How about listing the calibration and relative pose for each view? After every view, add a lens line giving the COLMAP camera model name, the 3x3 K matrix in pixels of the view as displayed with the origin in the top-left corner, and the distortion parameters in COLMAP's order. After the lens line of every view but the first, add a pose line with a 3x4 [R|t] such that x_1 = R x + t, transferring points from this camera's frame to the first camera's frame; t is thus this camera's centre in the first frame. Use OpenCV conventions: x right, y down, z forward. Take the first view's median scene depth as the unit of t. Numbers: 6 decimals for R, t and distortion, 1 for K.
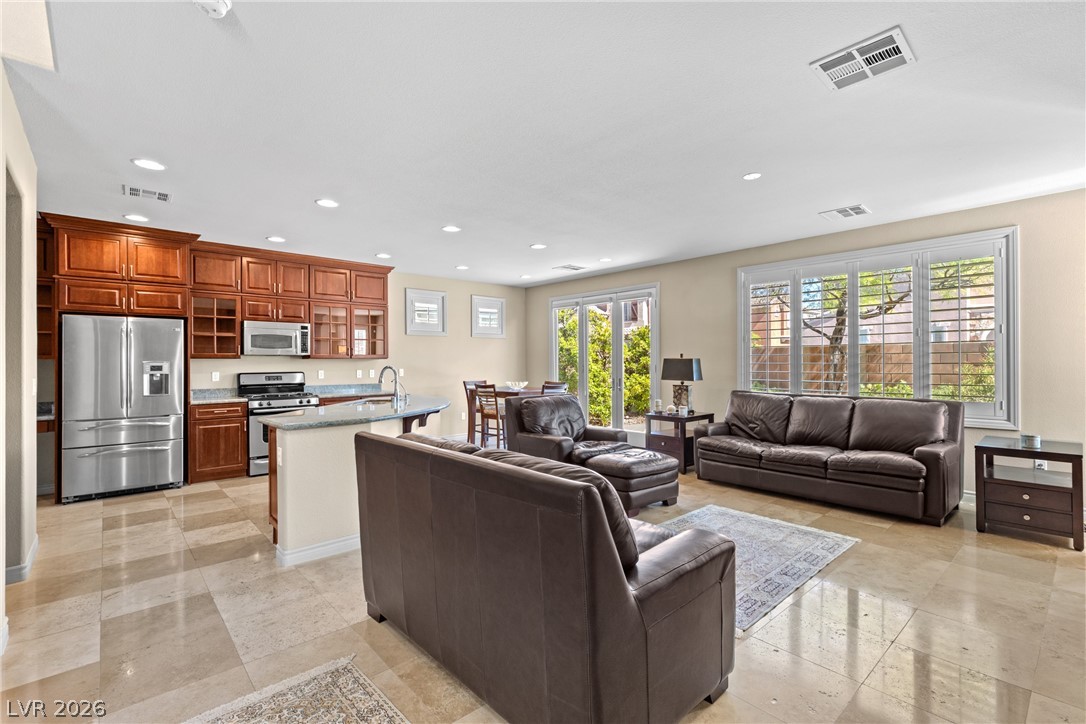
lens RADIAL K [[495.9, 0, 551.6], [0, 495.9, 360.0], [0, 0, 1]] dist [0.003745, -0.001960]
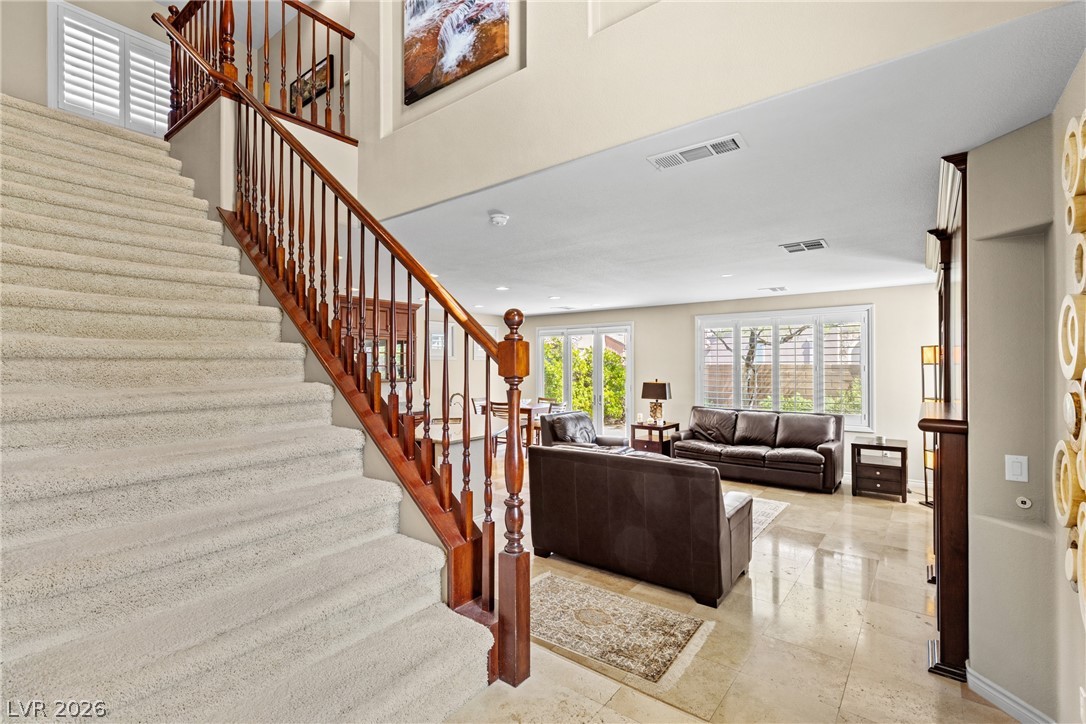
lens RADIAL K [[495.9, 0, 553.6], [0, 495.9, 360.9], [0, 0, 1]] dist [0.003745, -0.001960]
pose [[0.983651, 0.005128, 0.180012, -0.274465], [-0.004482, 0.999982, -0.003994, -0.059587], [-0.180029, 0.003122, 0.983656, -0.291837]]
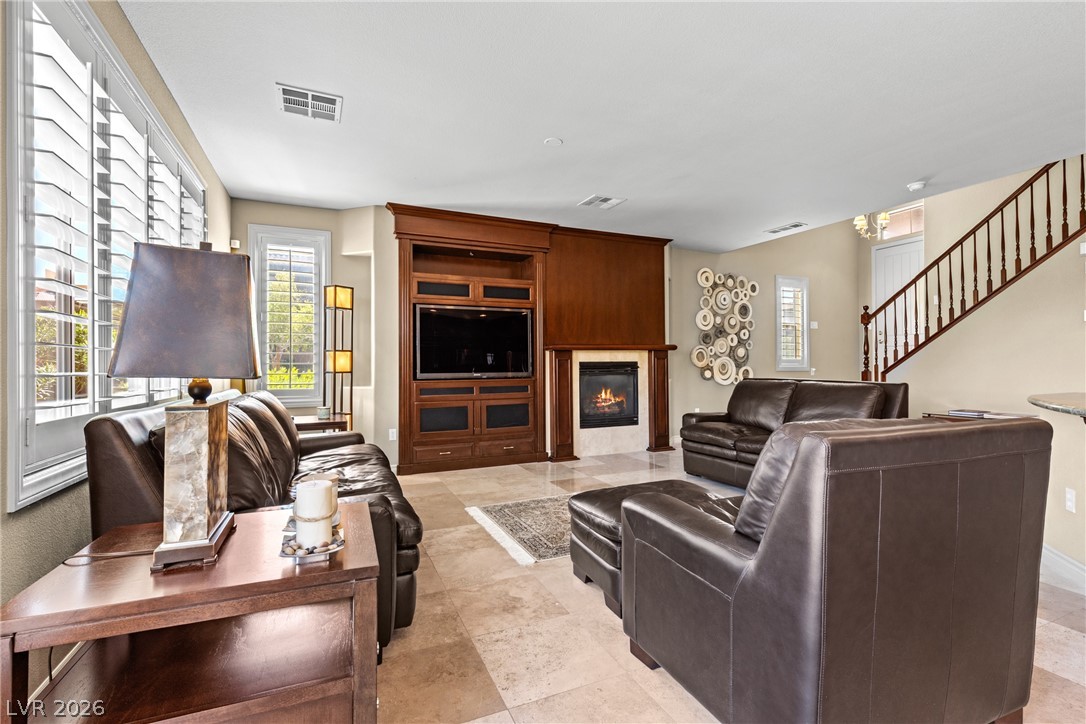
lens RADIAL K [[495.9, 0, 554.5], [0, 495.9, 356.6], [0, 0, 1]] dist [0.003745, -0.001960]
pose [[-0.948982, 0.012266, 0.315091, 0.070655], [0.007599, 0.999843, -0.016037, 0.037160], [-0.315238, -0.012824, -0.948926, 1.249265]]
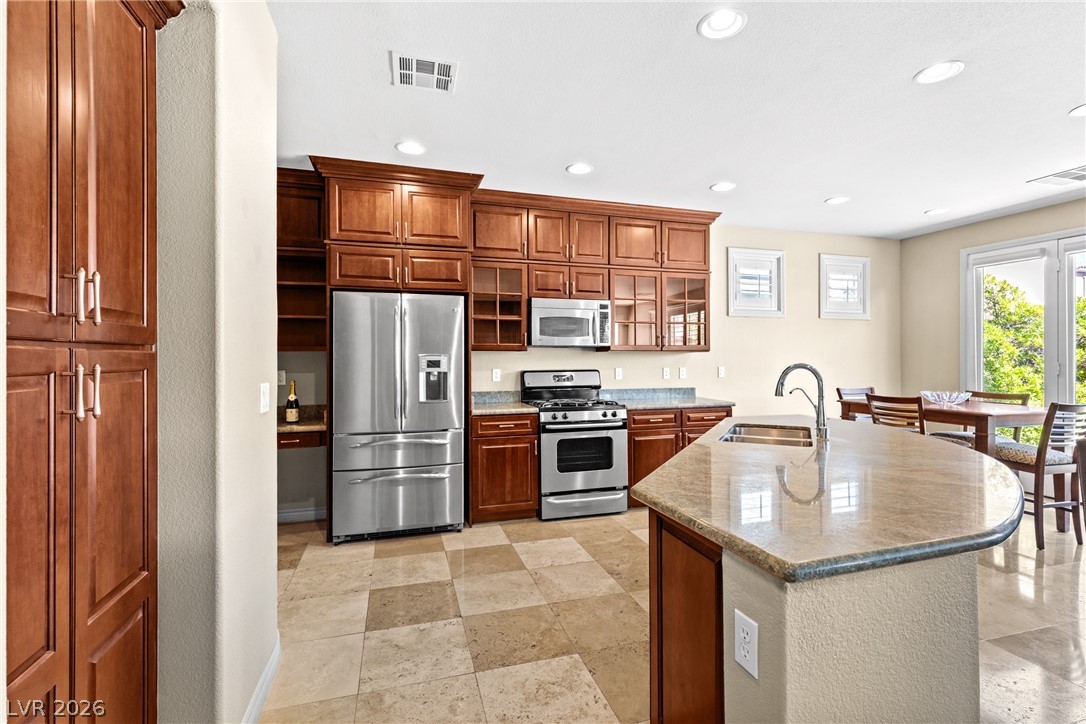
lens RADIAL K [[495.9, 0, 543.7], [0, 495.9, 358.7], [0, 0, 1]] dist [0.003745, -0.001960]
pose [[0.901069, 0.004247, -0.433656, -0.301352], [-0.001012, 0.999970, 0.007690, 0.002802], [0.433675, -0.006491, 0.901046, 0.373203]]
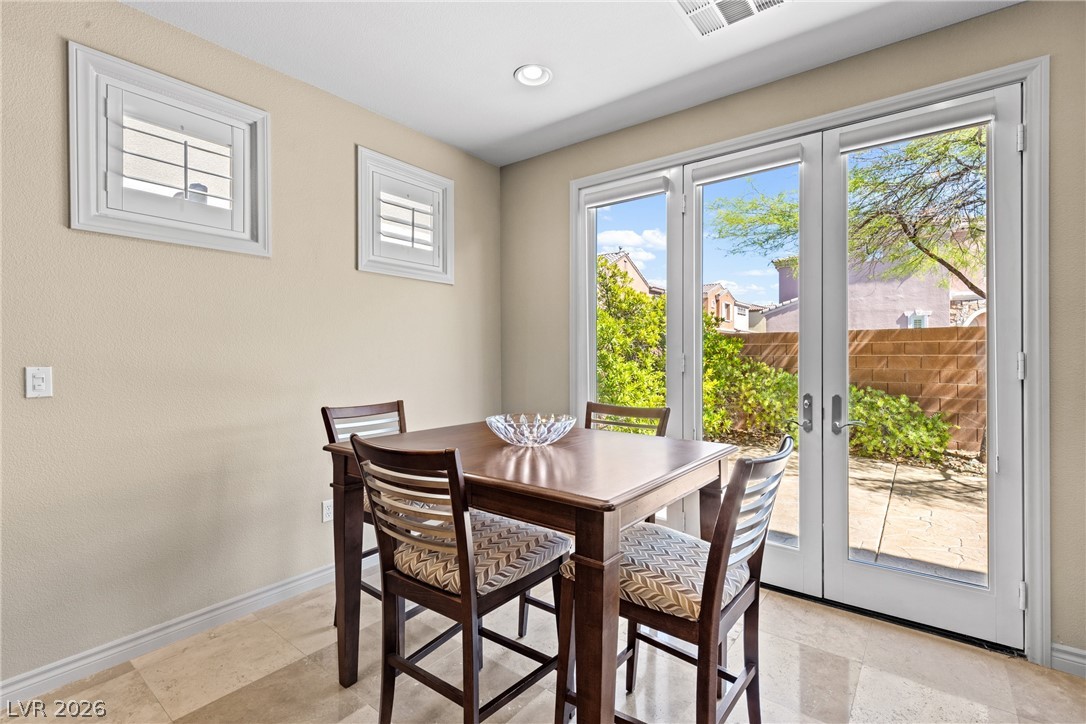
lens RADIAL K [[495.9, 0, 548.7], [0, 495.9, 354.7], [0, 0, 1]] dist [0.003745, -0.001960]
pose [[0.984668, 0.003847, 0.174394, -0.134843], [-0.004047, 0.999991, 0.000790, 0.015016], [-0.174389, -0.001484, 0.984676, 0.951714]]
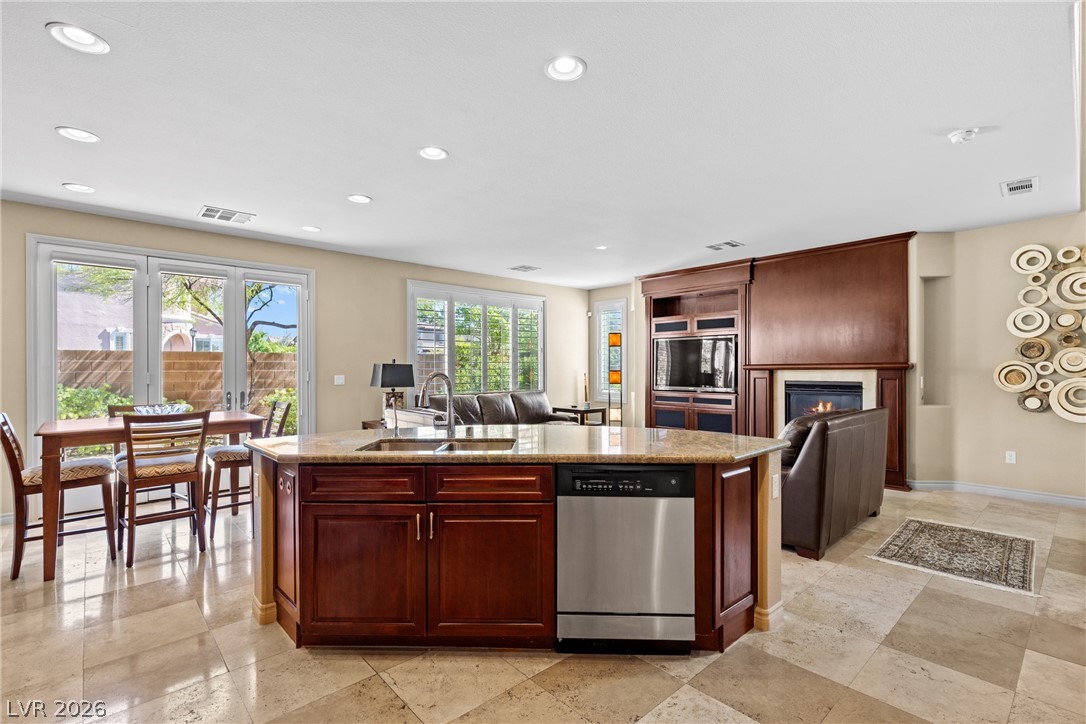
lens RADIAL K [[500.4, 0, 549.4], [0, 500.4, 367.8], [0, 0, 1]] dist [-0.000412, -0.000072]
pose [[-0.004084, 0.005215, 0.999978, -0.746587], [-0.000586, 0.999986, -0.005218, 0.009703], [-0.999991, -0.000607, -0.004081, 0.765244]]
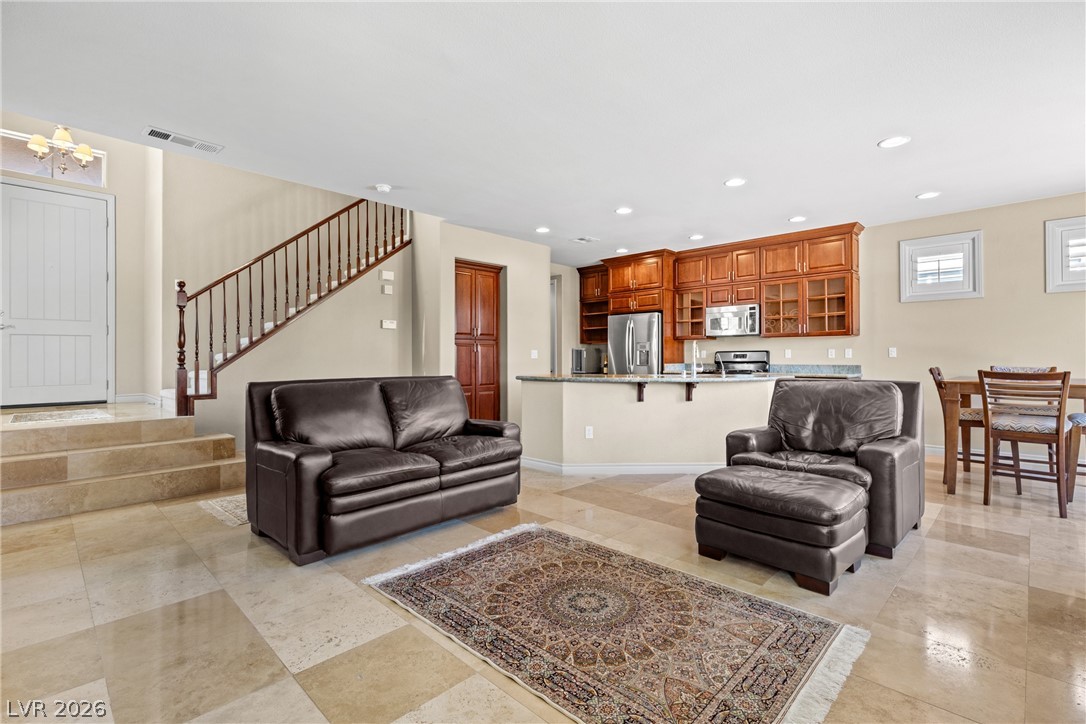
lens RADIAL K [[495.9, 0, 538.8], [0, 495.9, 362.1], [0, 0, 1]] dist [0.003745, -0.001960]
pose [[0.045189, 0.012088, -0.998905, 0.590908], [0.005394, 0.999909, 0.012344, 0.037134], [0.998964, -0.005946, 0.045119, 0.549824]]
